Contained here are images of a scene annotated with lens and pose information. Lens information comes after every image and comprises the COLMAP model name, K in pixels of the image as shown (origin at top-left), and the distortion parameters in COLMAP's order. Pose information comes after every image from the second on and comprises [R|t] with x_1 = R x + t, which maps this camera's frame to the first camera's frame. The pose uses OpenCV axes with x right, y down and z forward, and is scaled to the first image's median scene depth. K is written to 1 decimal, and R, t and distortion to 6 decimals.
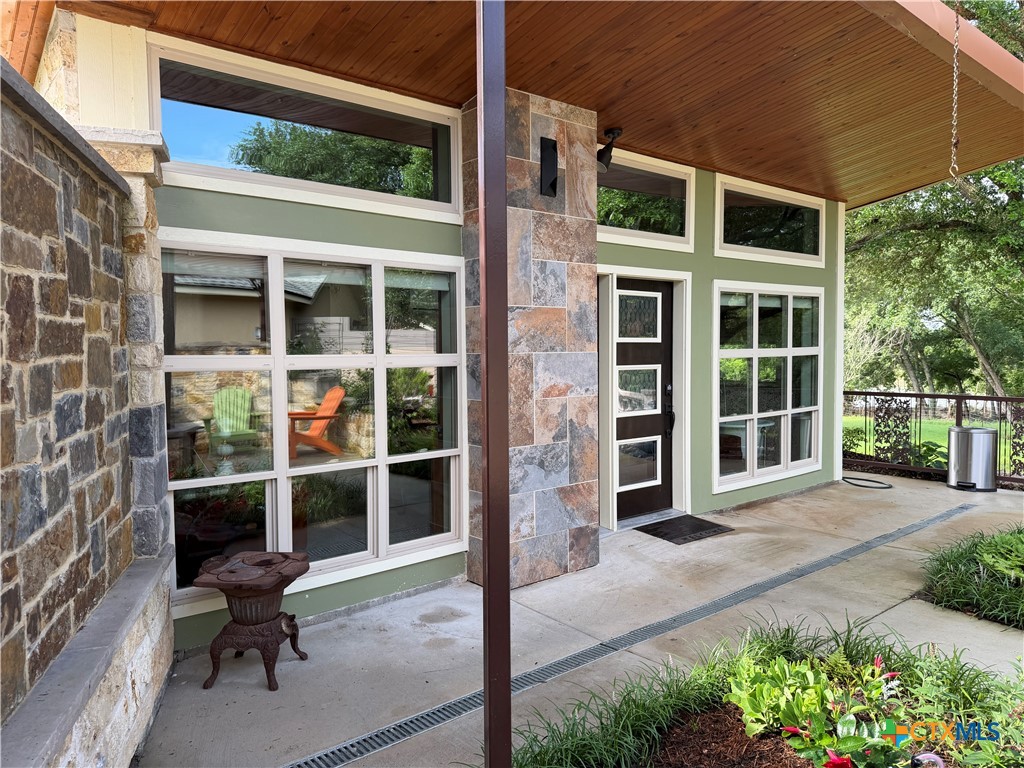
lens RADIAL K [[713.3, 0, 515.7], [0, 713.3, 382.2], [0, 0, 1]] dist [0.134386, -0.179487]
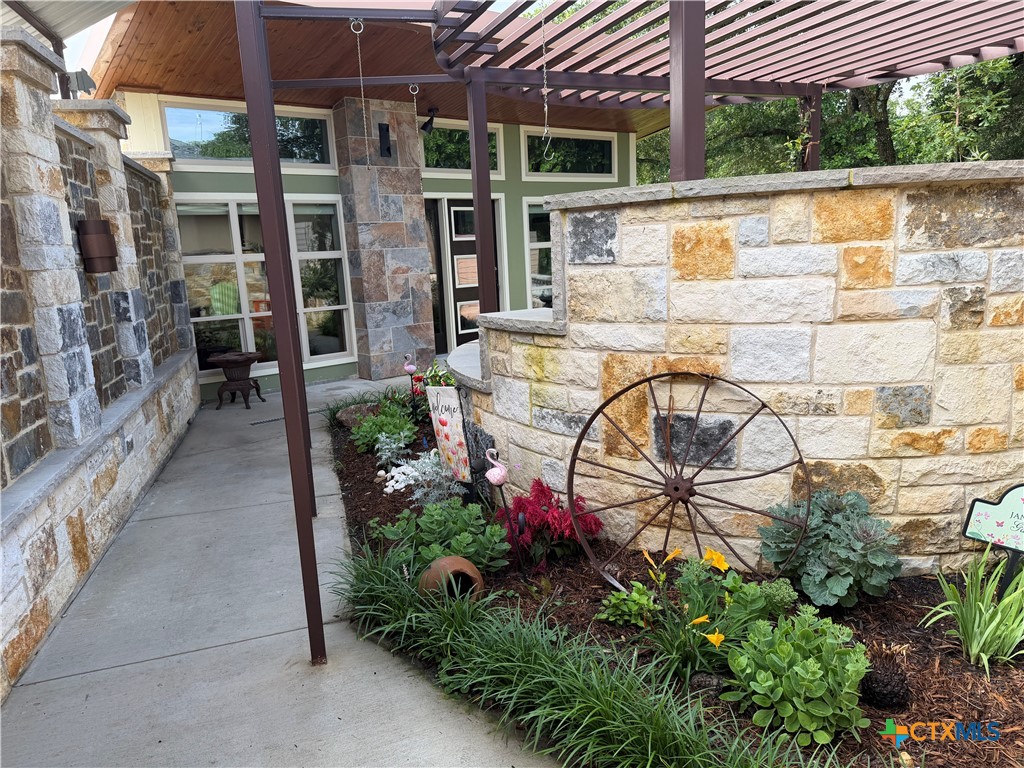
lens RADIAL K [[721.8, 0, 512.0], [0, 721.8, 384.0], [0, 0, 1]] dist [0.144338, -0.282495]
pose [[0.999207, -0.037206, -0.014170, 0.356867], [0.038830, 0.989329, 0.140429, 0.049544], [0.008794, -0.140868, 0.989989, -0.840956]]
